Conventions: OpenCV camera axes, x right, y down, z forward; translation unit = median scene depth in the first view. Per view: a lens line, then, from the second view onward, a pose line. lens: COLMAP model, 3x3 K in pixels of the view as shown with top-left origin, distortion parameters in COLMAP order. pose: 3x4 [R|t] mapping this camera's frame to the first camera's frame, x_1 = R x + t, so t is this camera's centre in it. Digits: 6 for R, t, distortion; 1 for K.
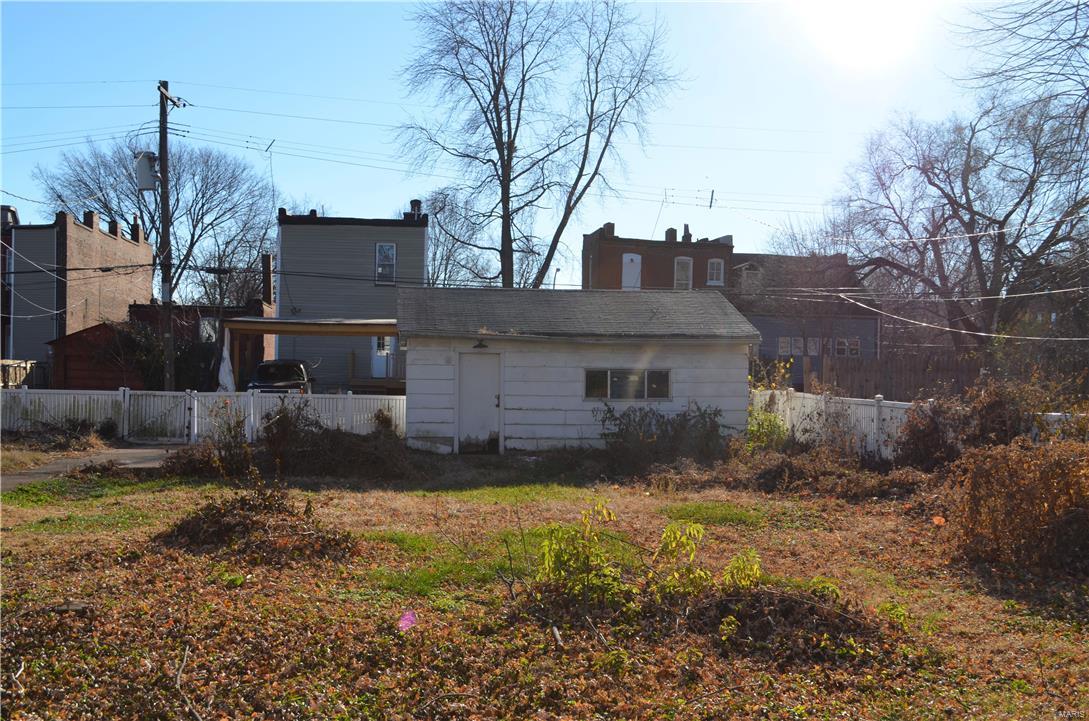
lens RADIAL K [[1183.1, 0, 580.1], [0, 1183.1, 360.7], [0, 0, 1]] dist [-0.085454, 0.027220]
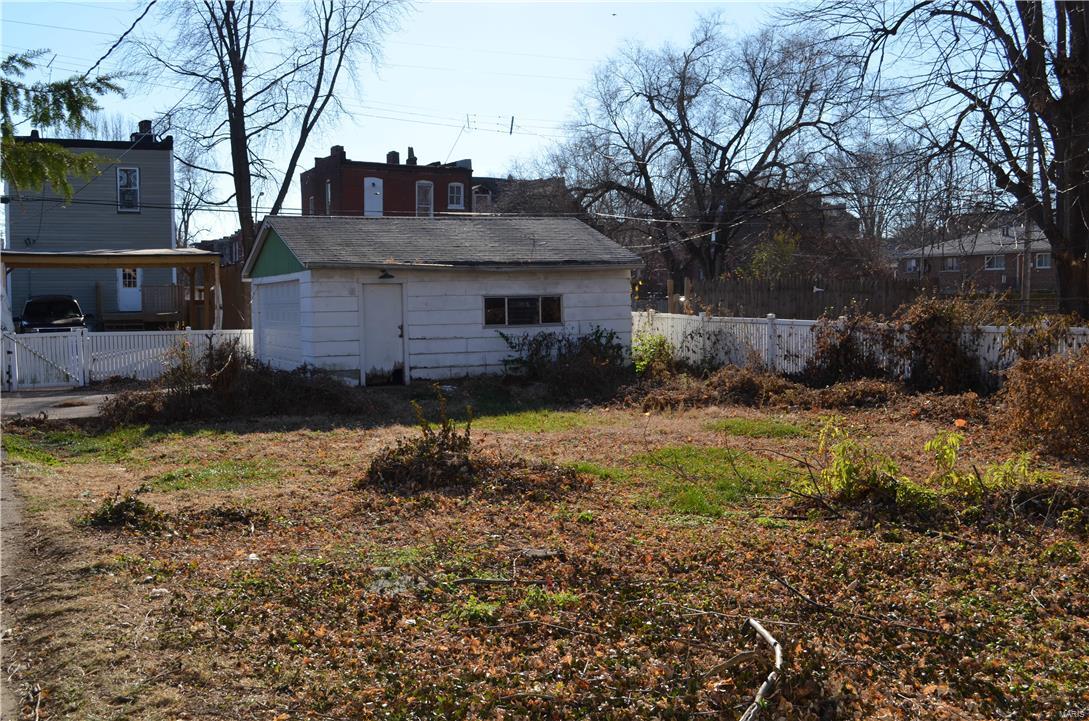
lens RADIAL K [[1183.1, 0, 580.1], [0, 1183.1, 360.7], [0, 0, 1]] dist [-0.085454, 0.027220]
pose [[0.952849, -0.042063, 0.300514, -0.115400], [0.022032, 0.997322, 0.069738, -0.003656], [-0.302643, -0.059829, 0.951224, 0.005019]]
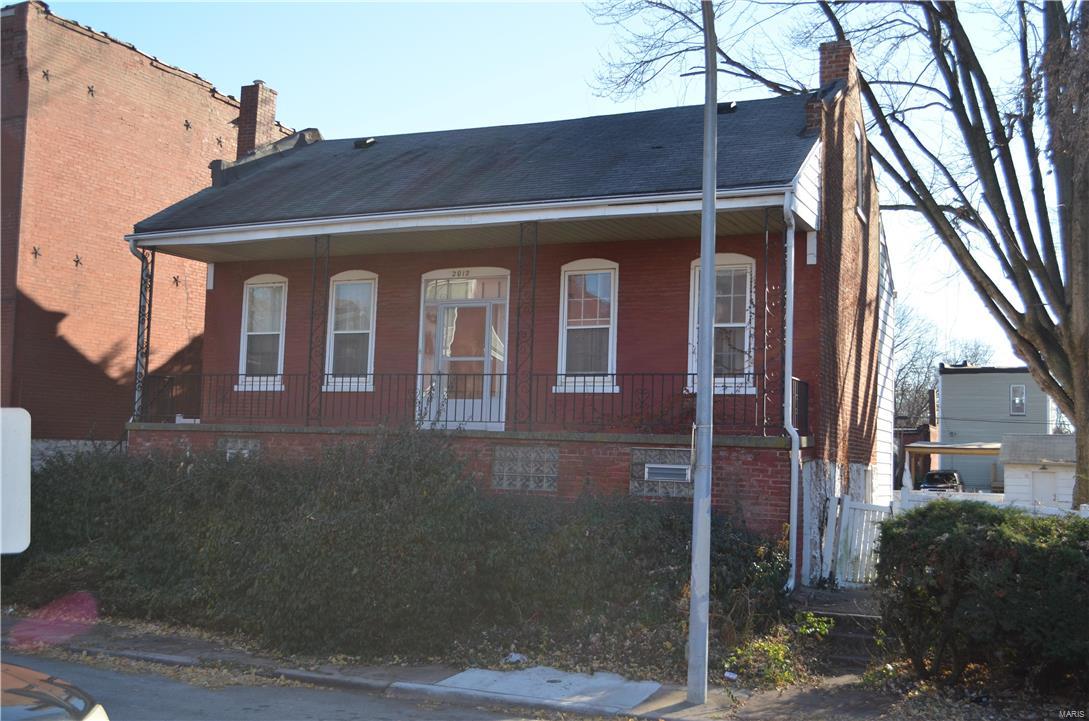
lens RADIAL K [[1183.1, 0, 580.1], [0, 1183.1, 360.7], [0, 0, 1]] dist [-0.085454, 0.027220]
pose [[0.851482, -0.036151, -0.523136, 0.138839], [-0.007293, 0.996708, -0.080747, -0.014349], [0.524333, 0.072570, 0.848416, -0.517961]]
